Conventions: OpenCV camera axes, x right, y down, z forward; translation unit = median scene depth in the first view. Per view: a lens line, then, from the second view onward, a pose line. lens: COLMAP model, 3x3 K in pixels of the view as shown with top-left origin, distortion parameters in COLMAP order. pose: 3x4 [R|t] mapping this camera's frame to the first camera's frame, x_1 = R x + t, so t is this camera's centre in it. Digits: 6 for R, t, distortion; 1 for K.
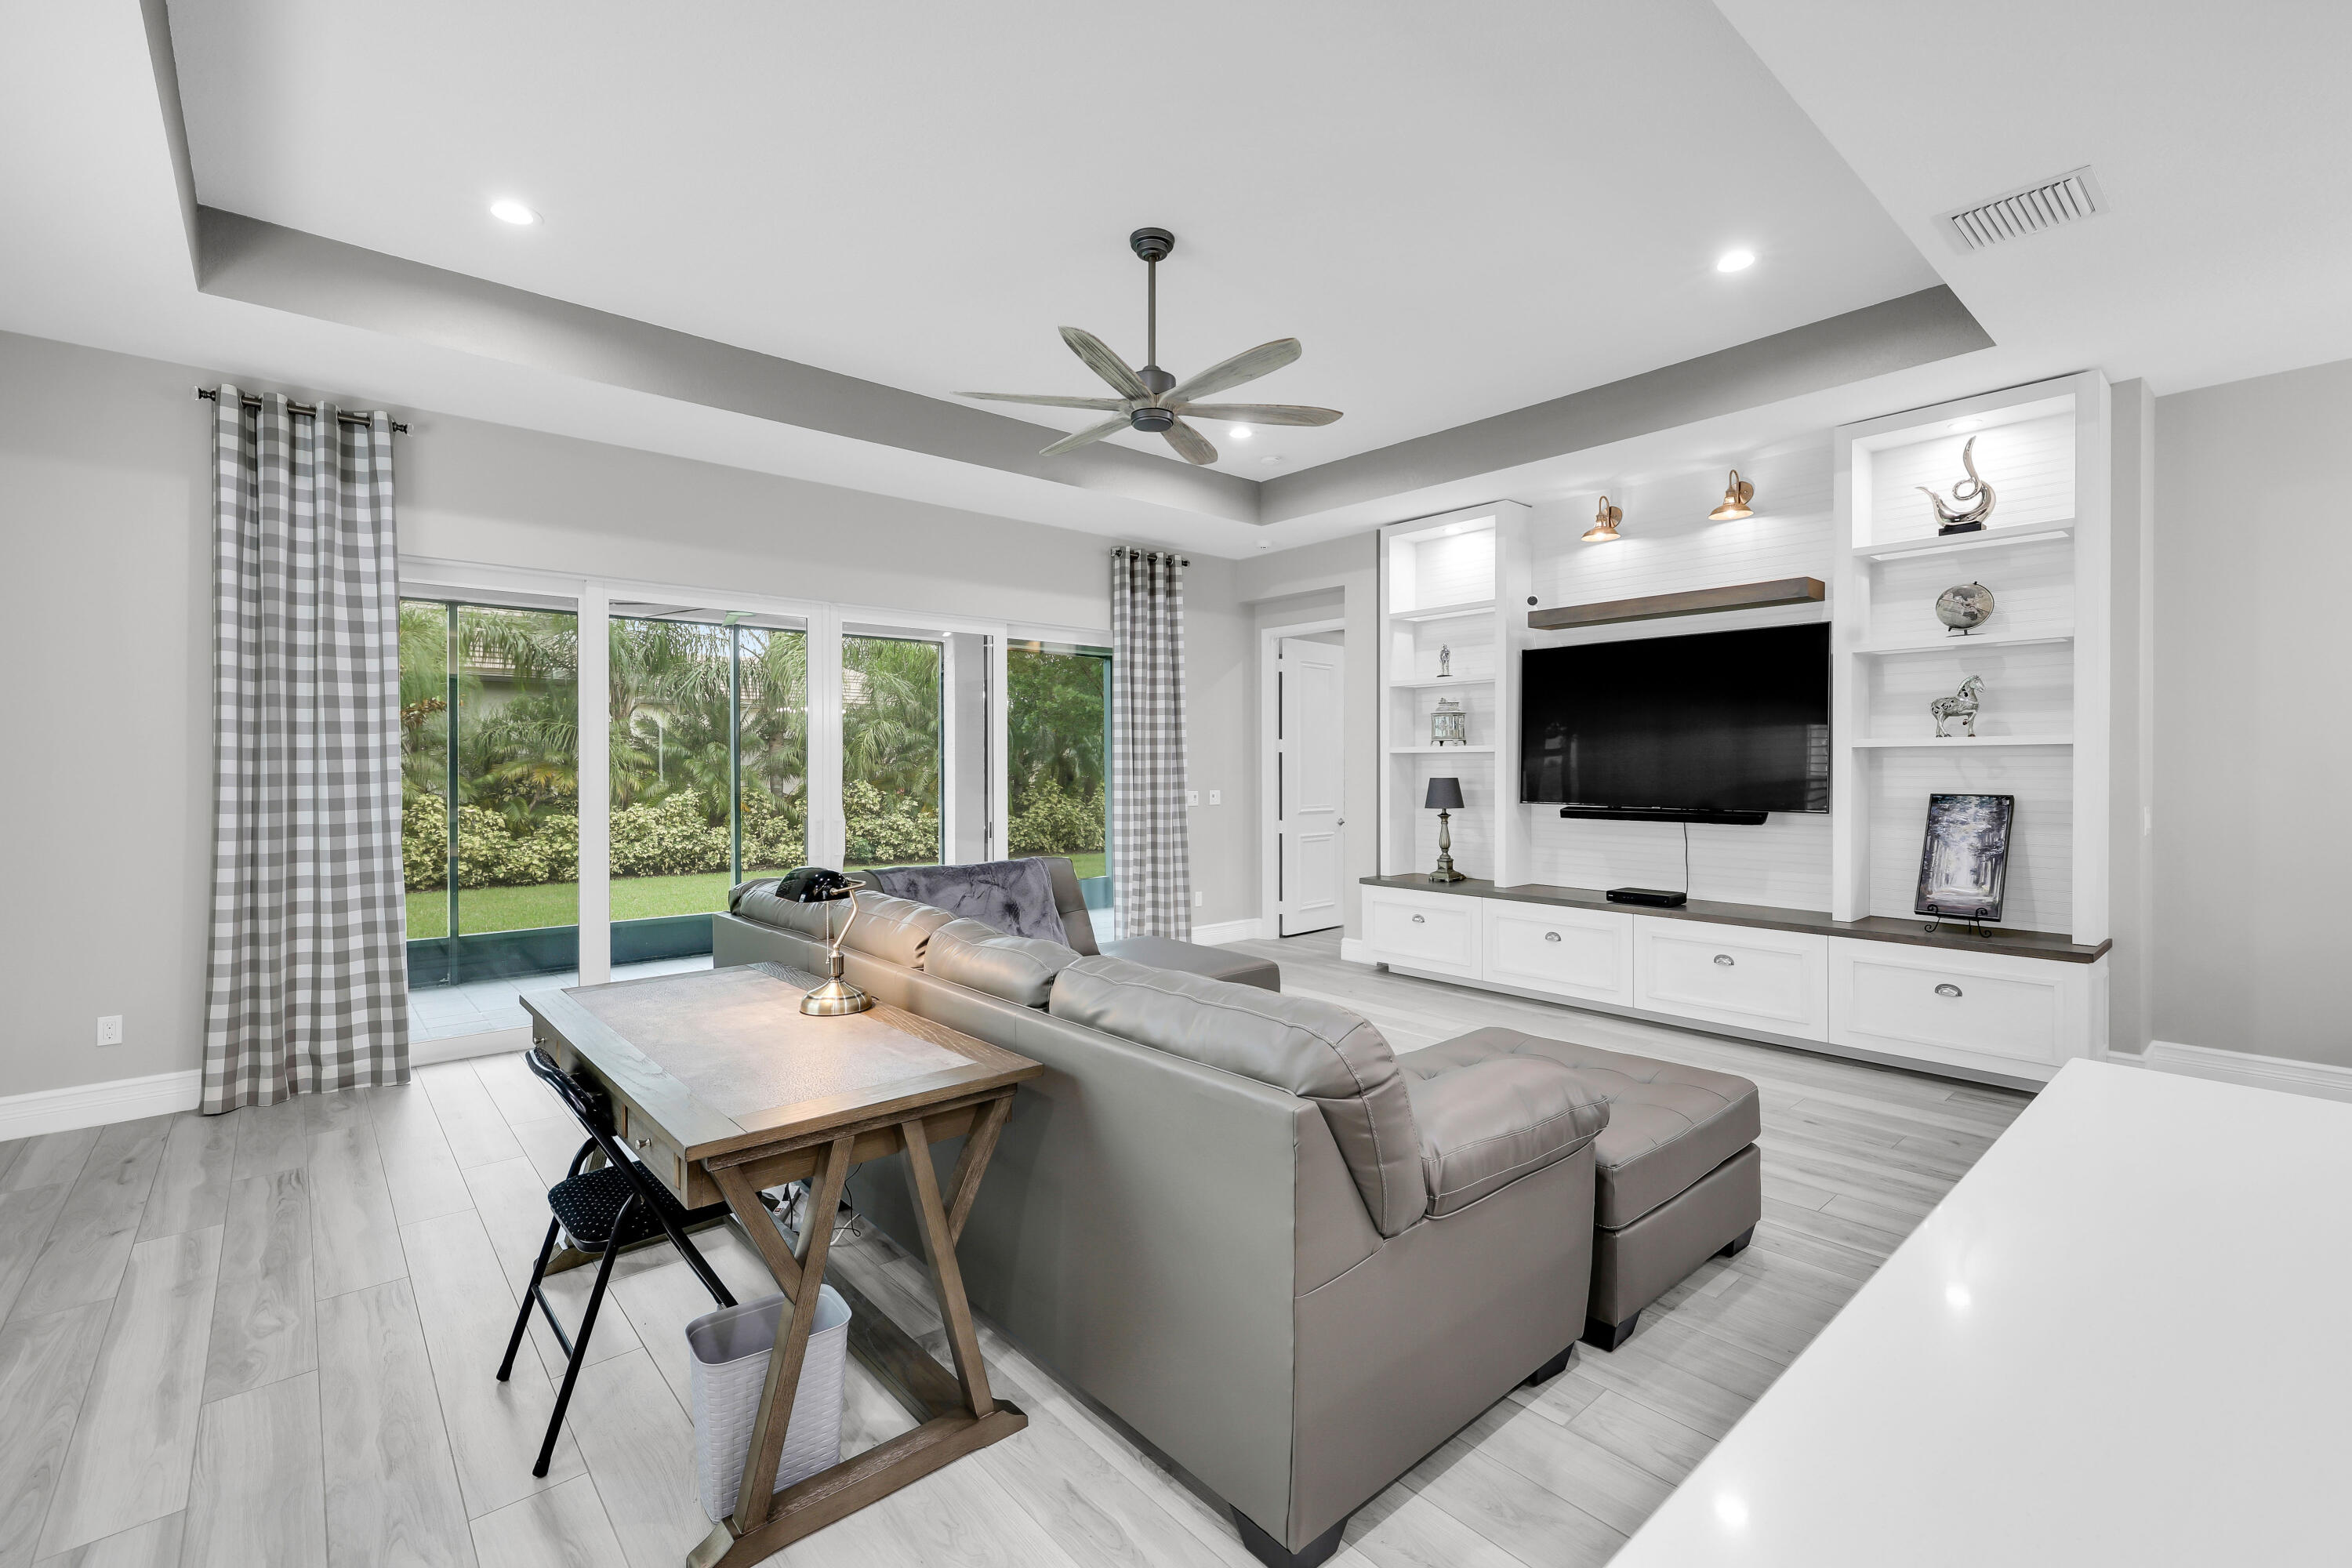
lens RADIAL K [[1015.4, 0, 1160.1], [0, 1015.4, 768.0], [0, 0, 1]] dist [0.000486, 0.000394]
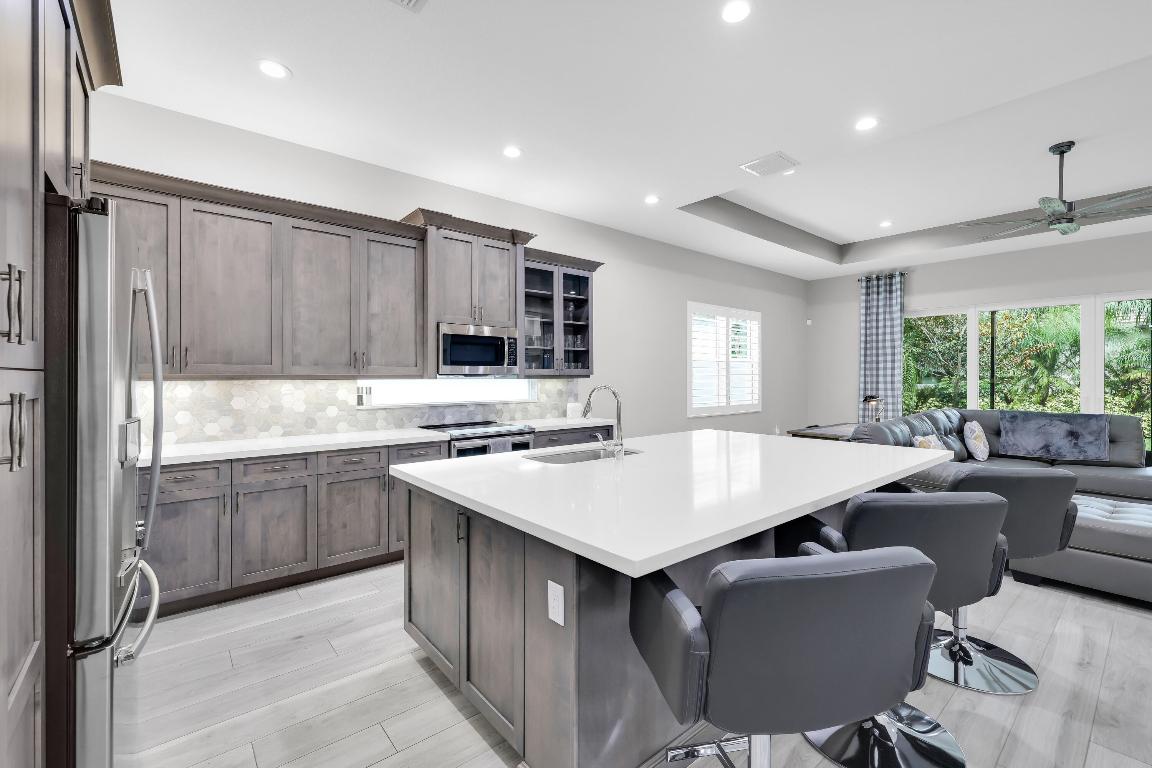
lens RADIAL K [[497.4, 0, 586.1], [0, 497.4, 380.2], [0, 0, 1]] dist [0.000486, 0.000394]
pose [[0.003369, 0.010908, -0.999935, 0.953135], [-0.005156, 0.999927, 0.010890, 0.012727], [0.999981, 0.005119, 0.003425, -0.085130]]
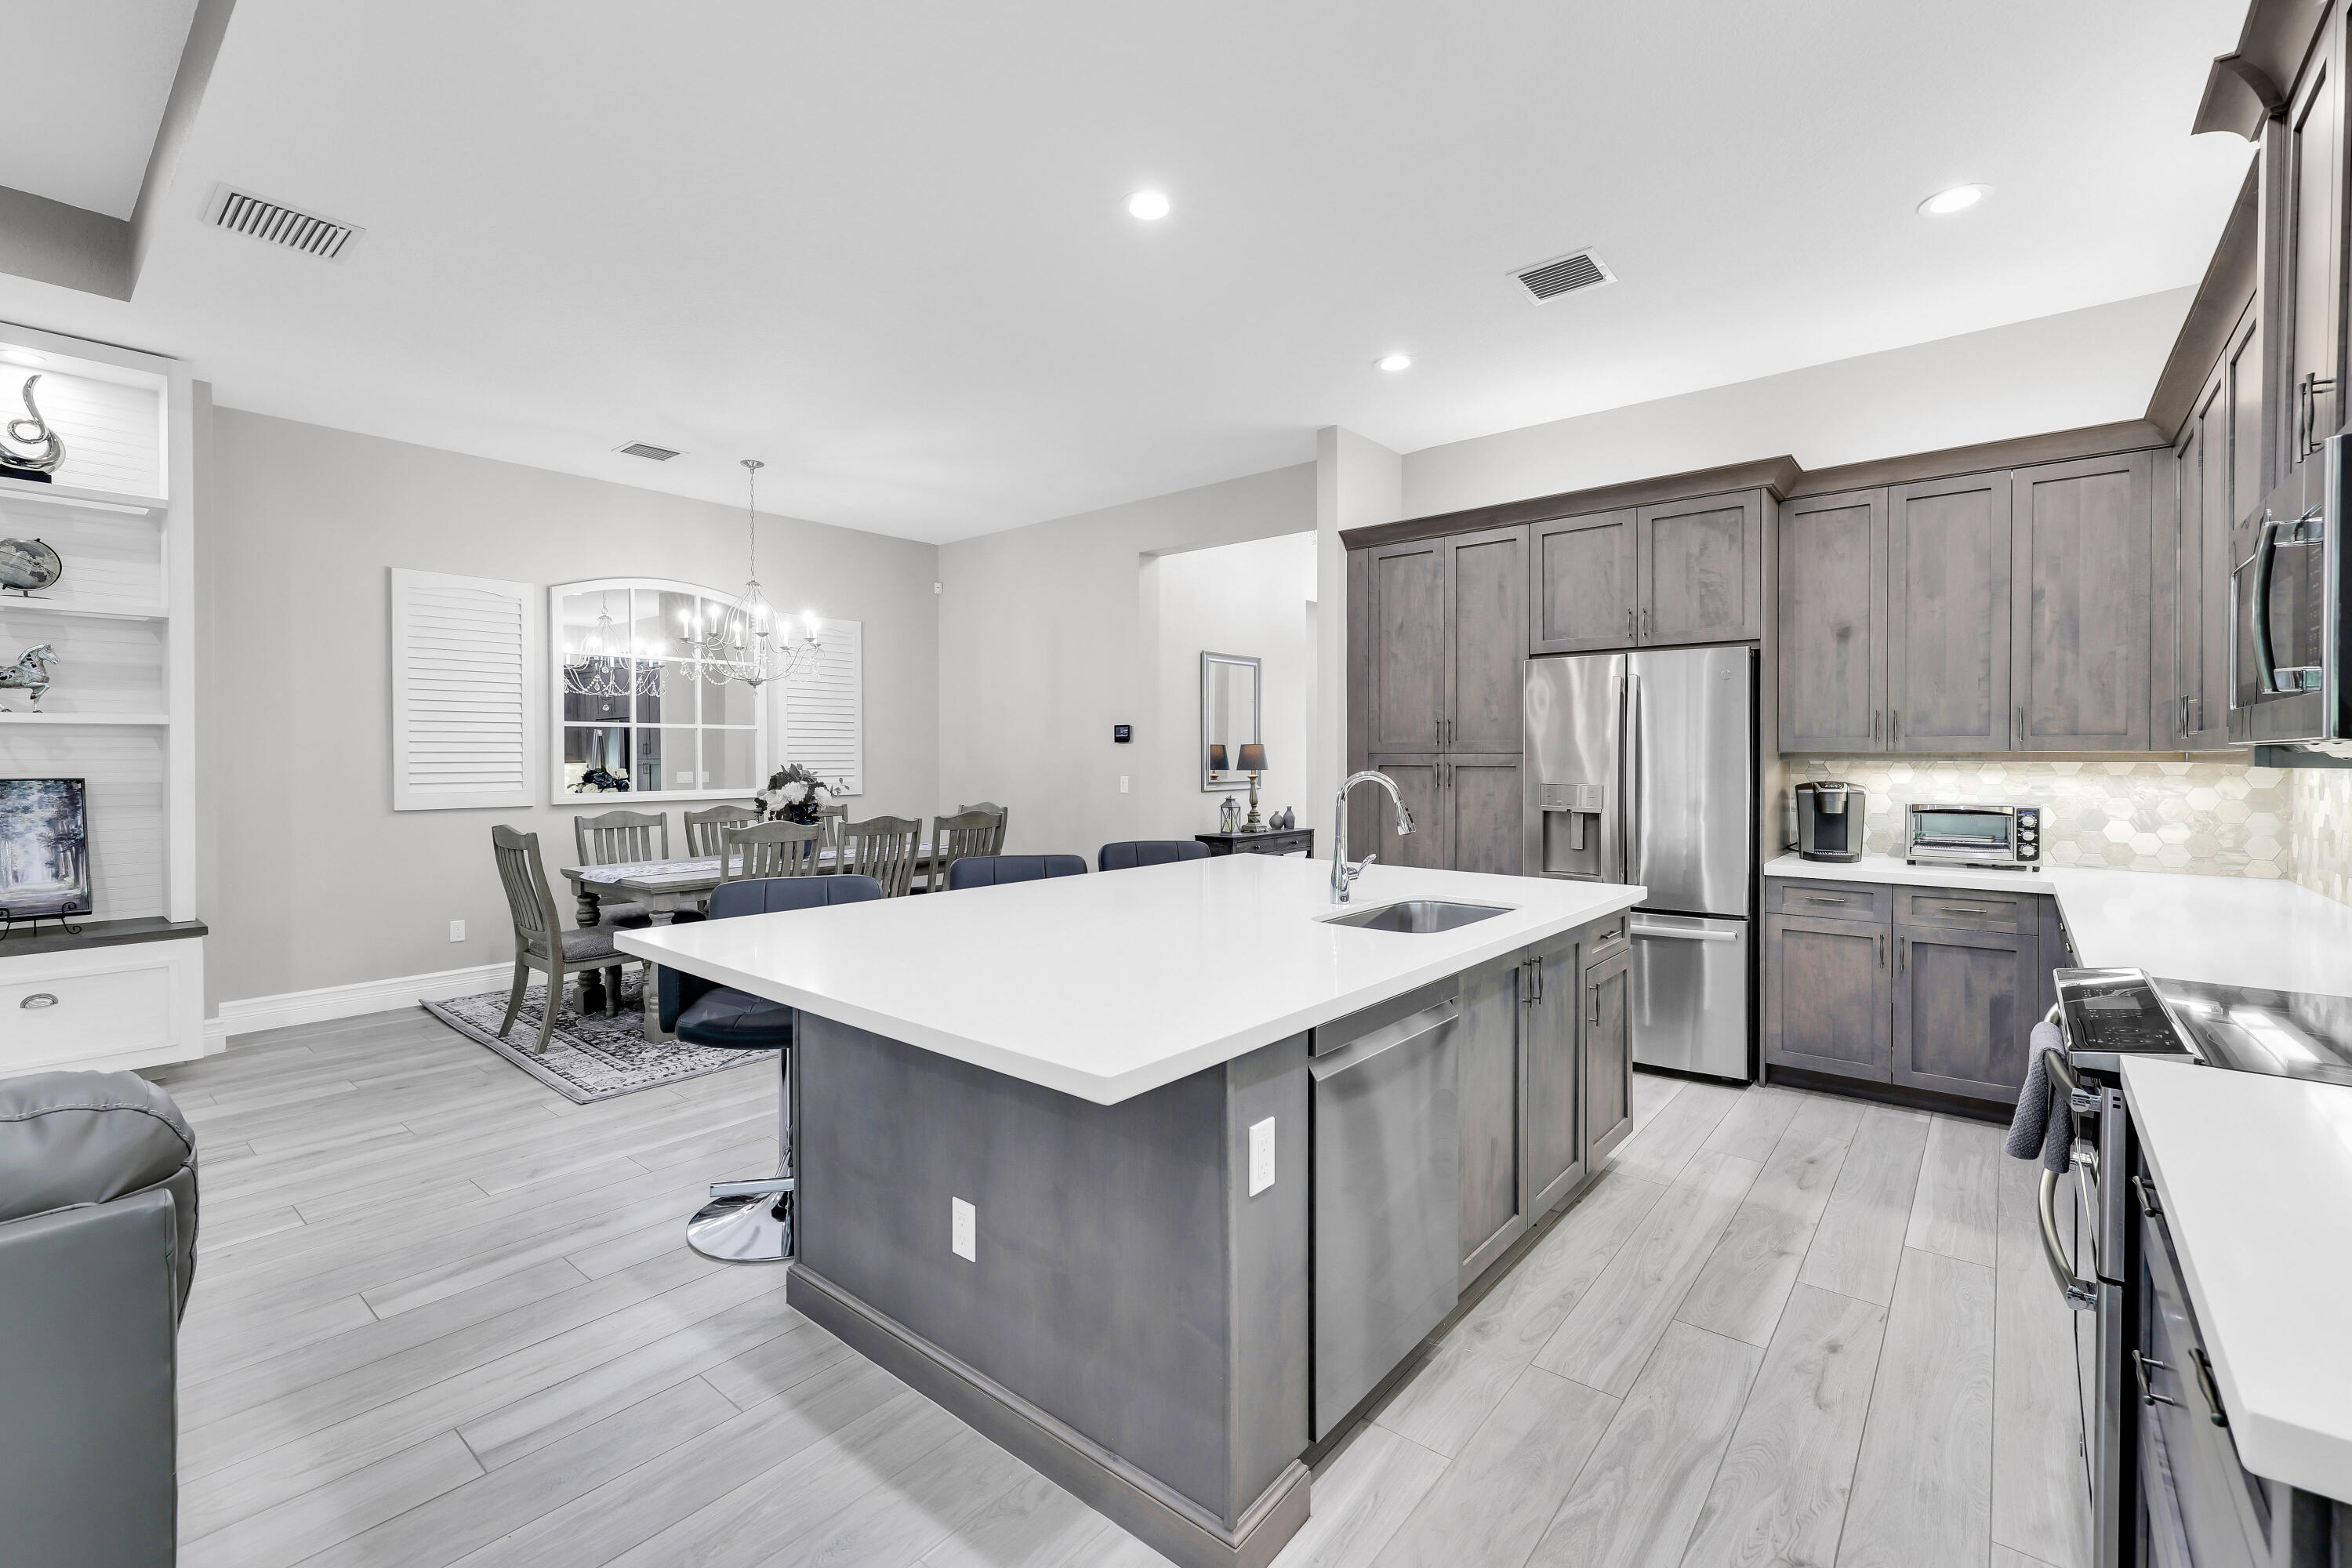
lens RADIAL K [[1015.4, 0, 1187.9], [0, 1015.4, 763.6], [0, 0, 1]] dist [0.000486, 0.000394]
pose [[-0.180051, -0.003925, 0.983649, -0.258064], [0.007464, 0.999958, 0.005357, 0.016237], [-0.983629, 0.008307, -0.180014, 0.175365]]
